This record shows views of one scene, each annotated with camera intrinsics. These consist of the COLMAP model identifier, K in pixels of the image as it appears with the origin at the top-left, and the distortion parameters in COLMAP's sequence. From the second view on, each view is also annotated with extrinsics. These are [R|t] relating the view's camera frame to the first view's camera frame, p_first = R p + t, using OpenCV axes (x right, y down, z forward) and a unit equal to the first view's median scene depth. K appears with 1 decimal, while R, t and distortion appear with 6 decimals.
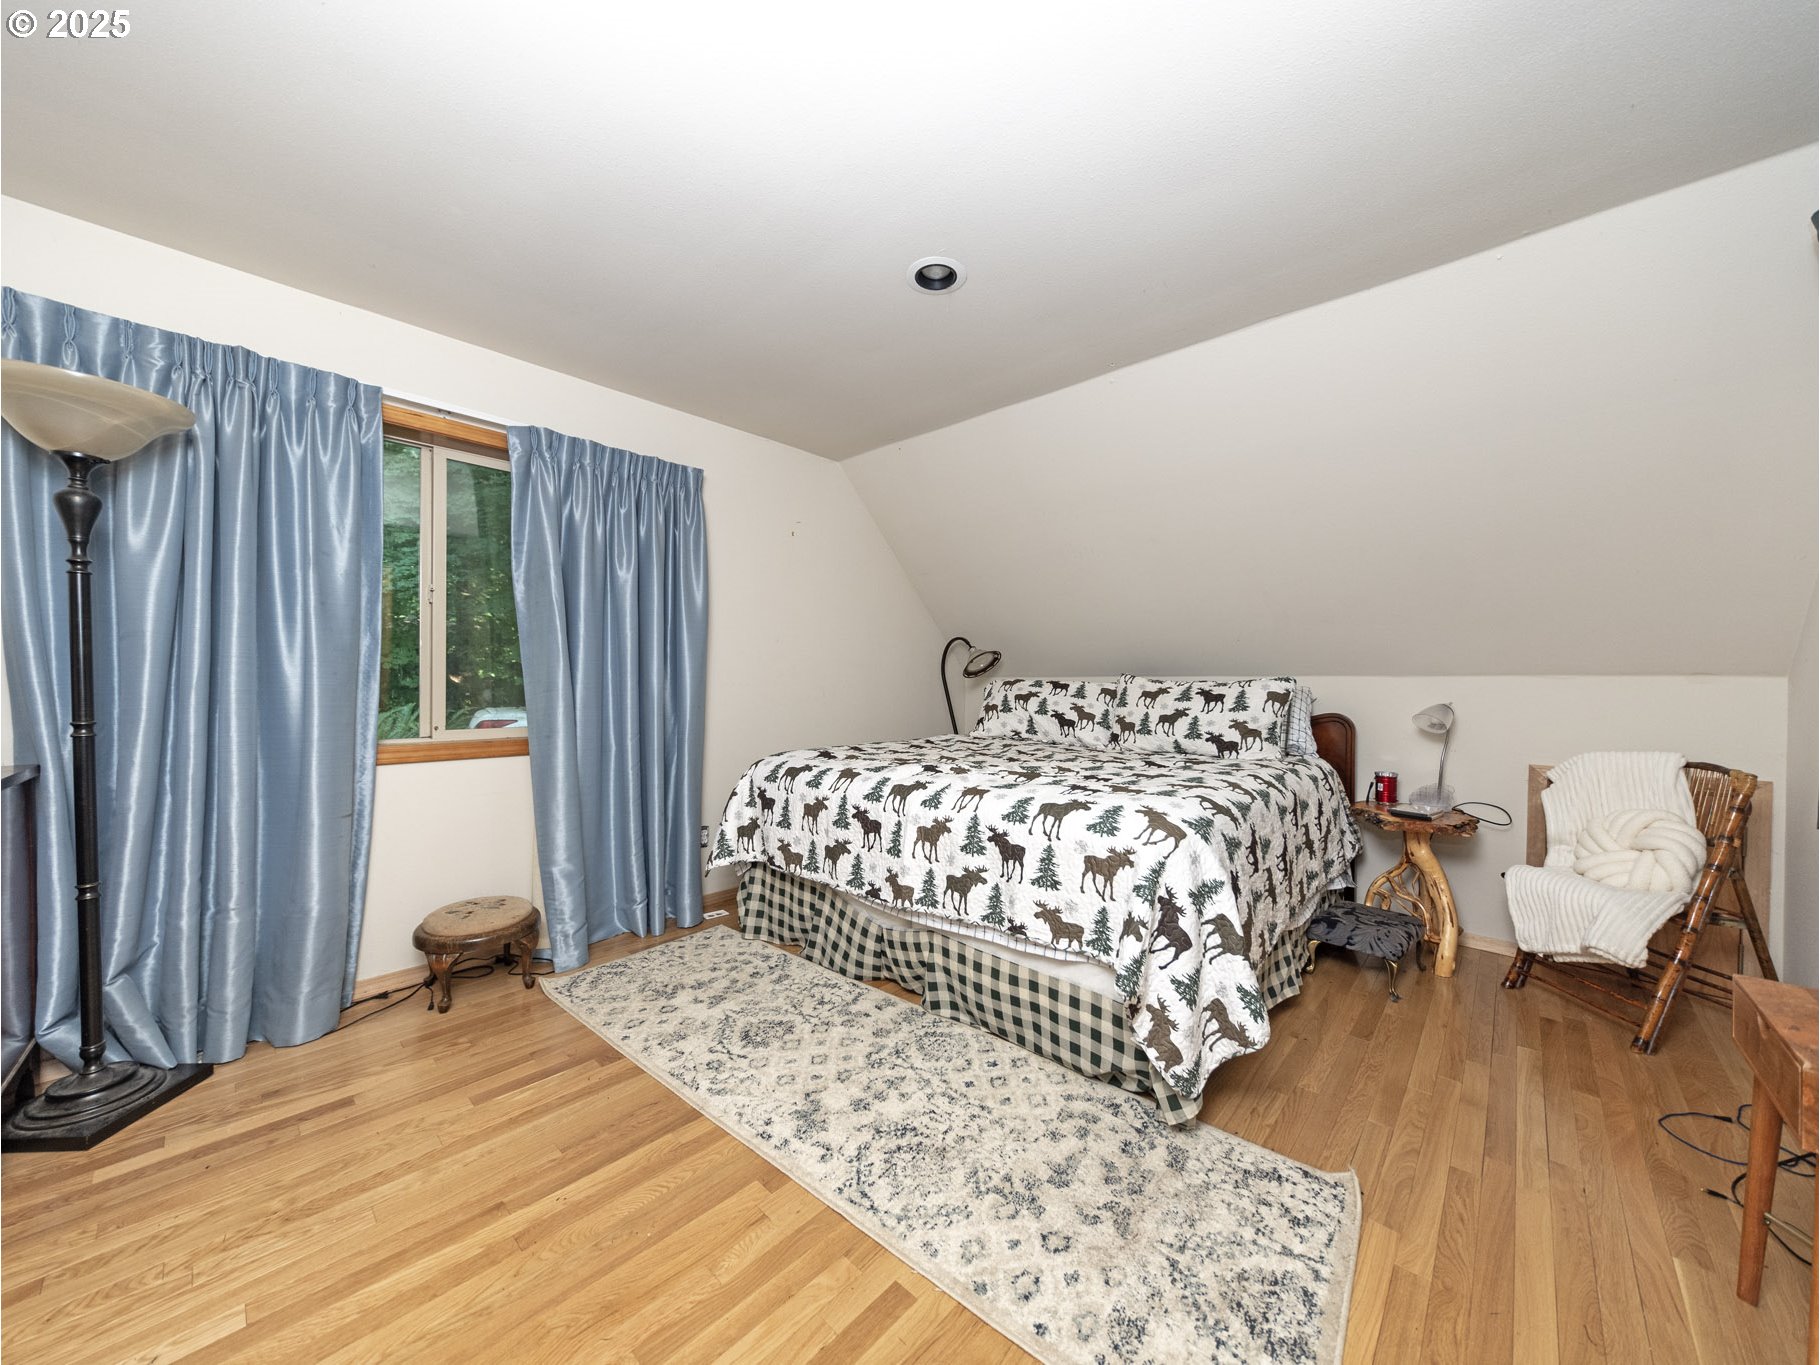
lens RADIAL K [[664.6, 0, 911.2], [0, 664.6, 685.3], [0, 0, 1]] dist [0.003411, -0.001394]
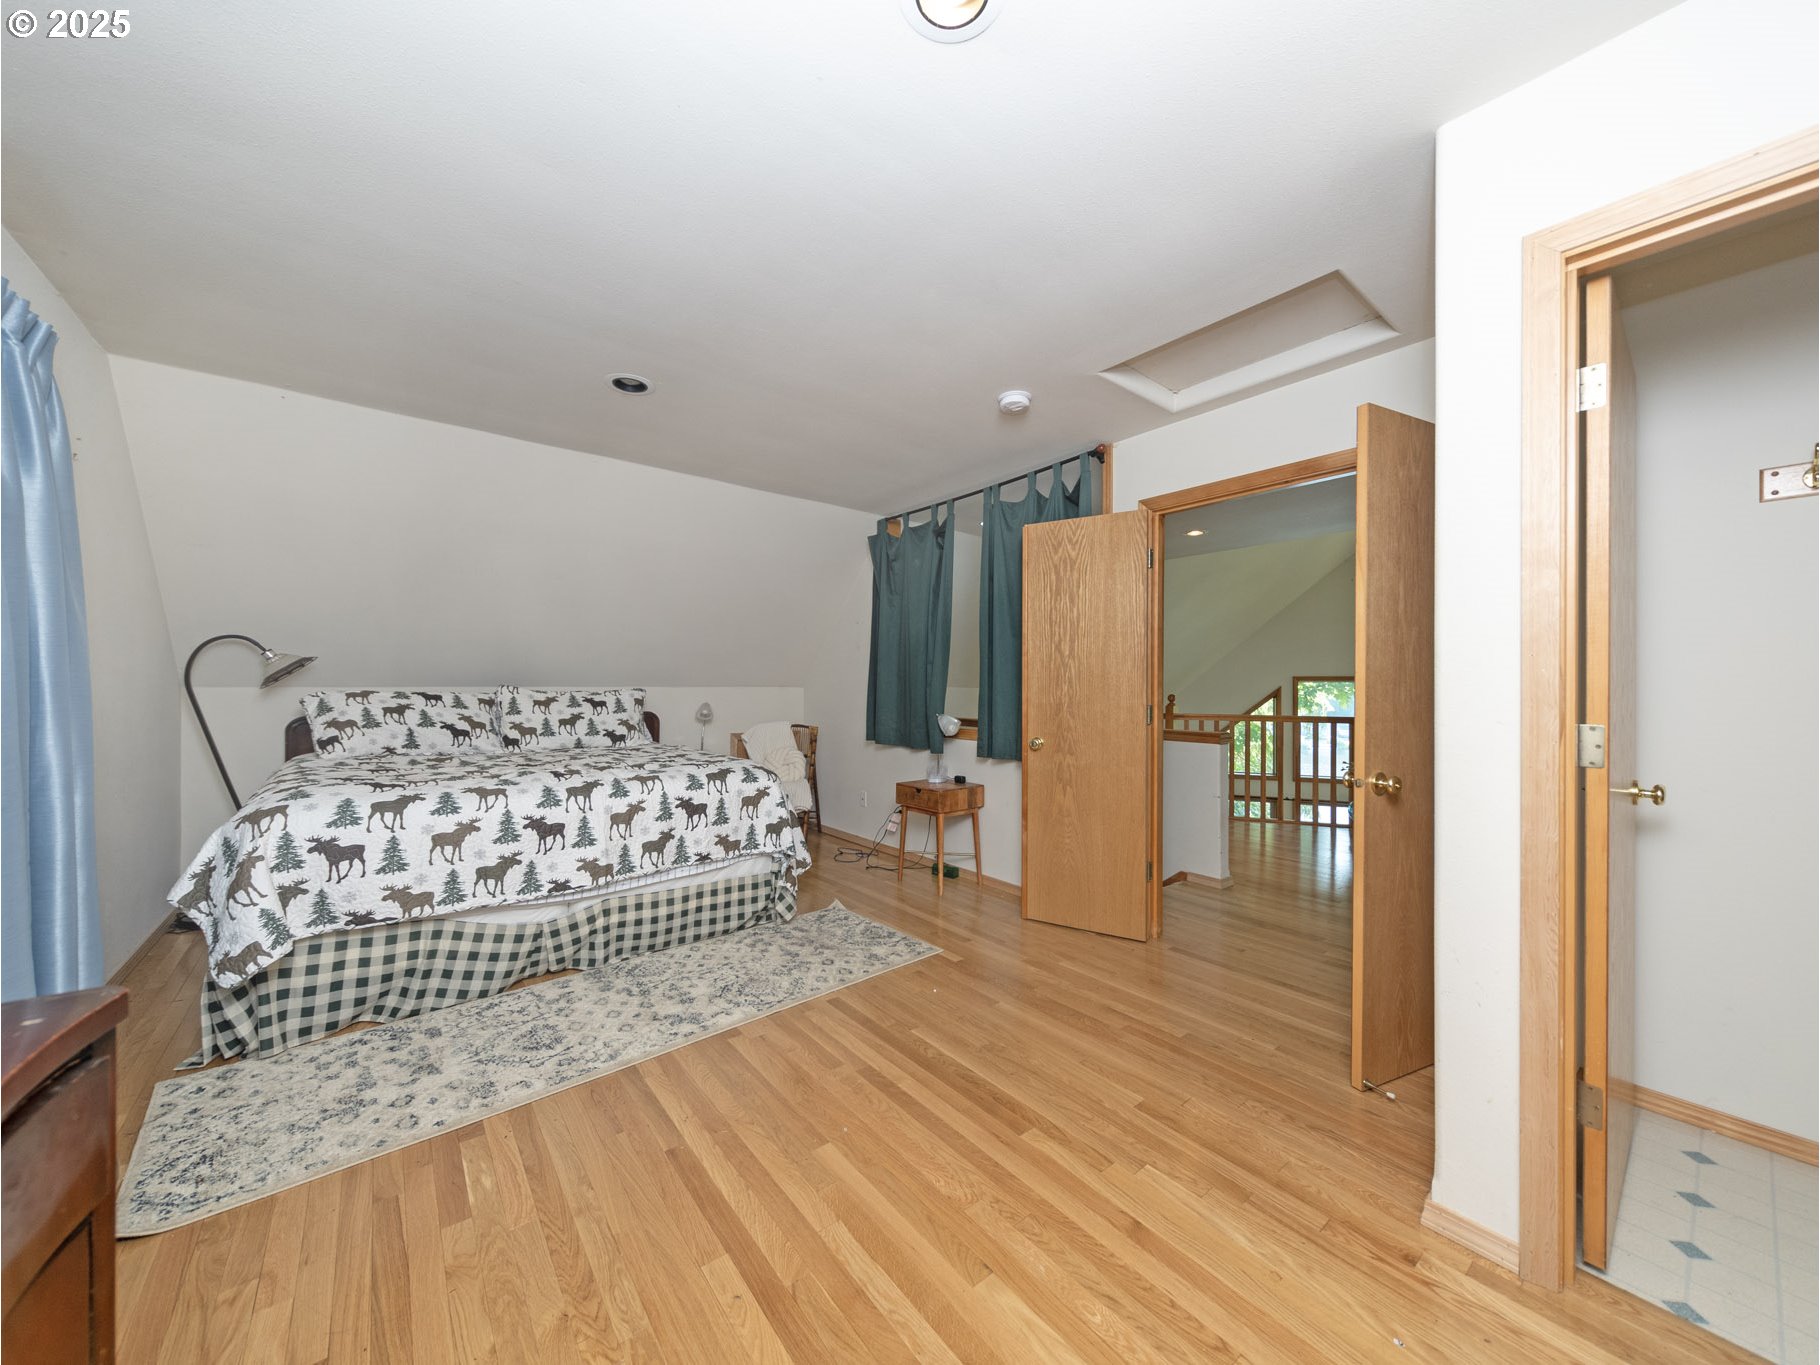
lens RADIAL K [[664.6, 0, 912.6], [0, 664.6, 687.8], [0, 0, 1]] dist [0.003411, -0.001394]
pose [[0.145372, -0.008061, 0.989344, -0.975780], [0.002552, 0.999967, 0.007772, -0.027873], [-0.989374, 0.001395, 0.145387, 0.226694]]
